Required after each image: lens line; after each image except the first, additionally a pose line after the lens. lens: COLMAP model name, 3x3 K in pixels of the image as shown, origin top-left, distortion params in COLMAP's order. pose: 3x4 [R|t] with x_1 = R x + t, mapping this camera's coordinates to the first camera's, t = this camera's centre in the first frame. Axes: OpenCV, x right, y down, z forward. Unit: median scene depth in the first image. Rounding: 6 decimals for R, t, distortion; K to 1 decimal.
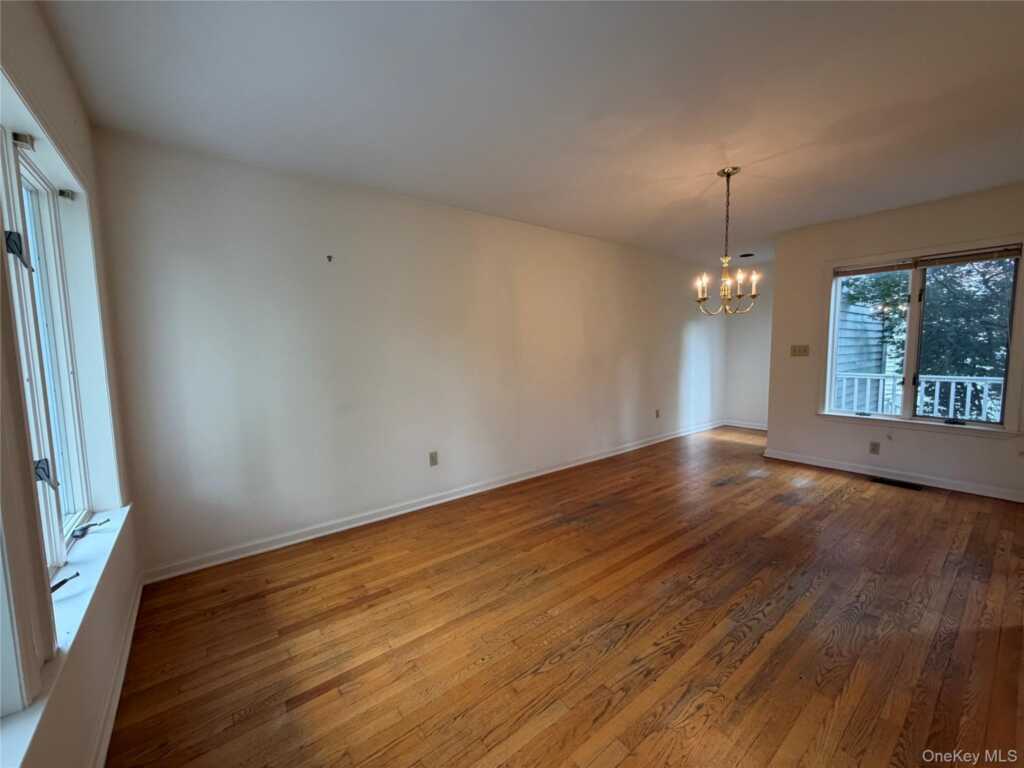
lens RADIAL K [[407.2, 0, 512.0], [0, 407.2, 384.0], [0, 0, 1]] dist [0.000926, 0.000123]
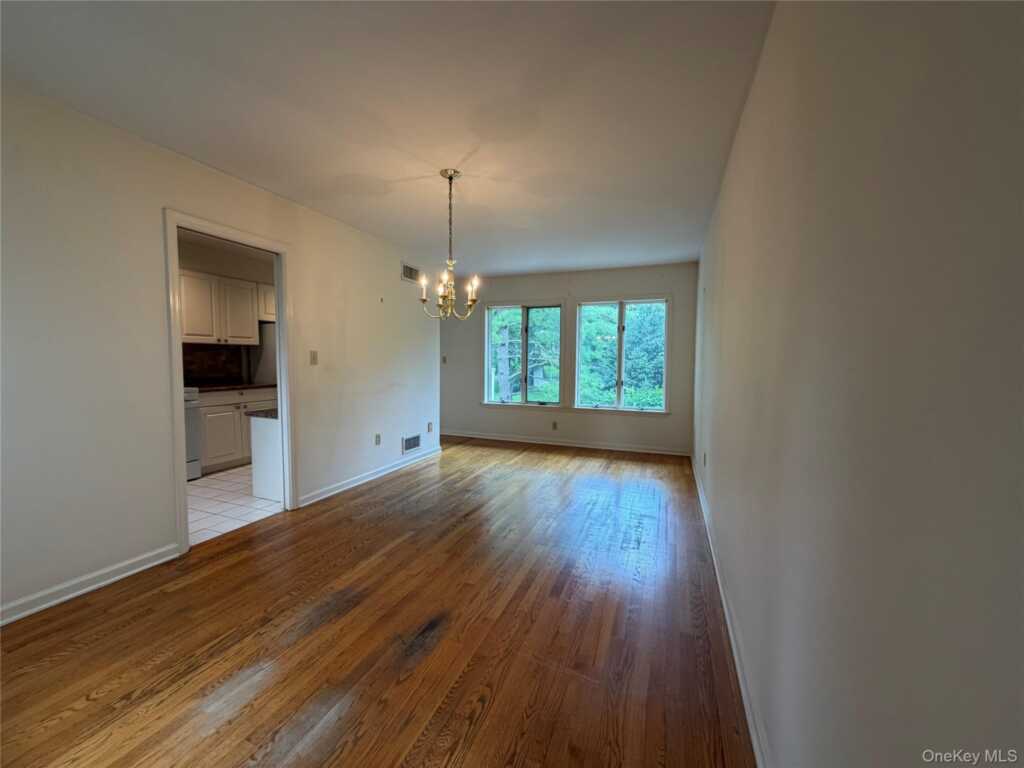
lens RADIAL K [[407.2, 0, 512.0], [0, 407.2, 384.0], [0, 0, 1]] dist [0.000926, 0.000123]
pose [[-0.858537, 0.044924, -0.510780, 0.795044], [-0.037038, 0.988119, 0.149161, -0.148664], [0.511412, 0.146978, -0.846673, 1.698372]]
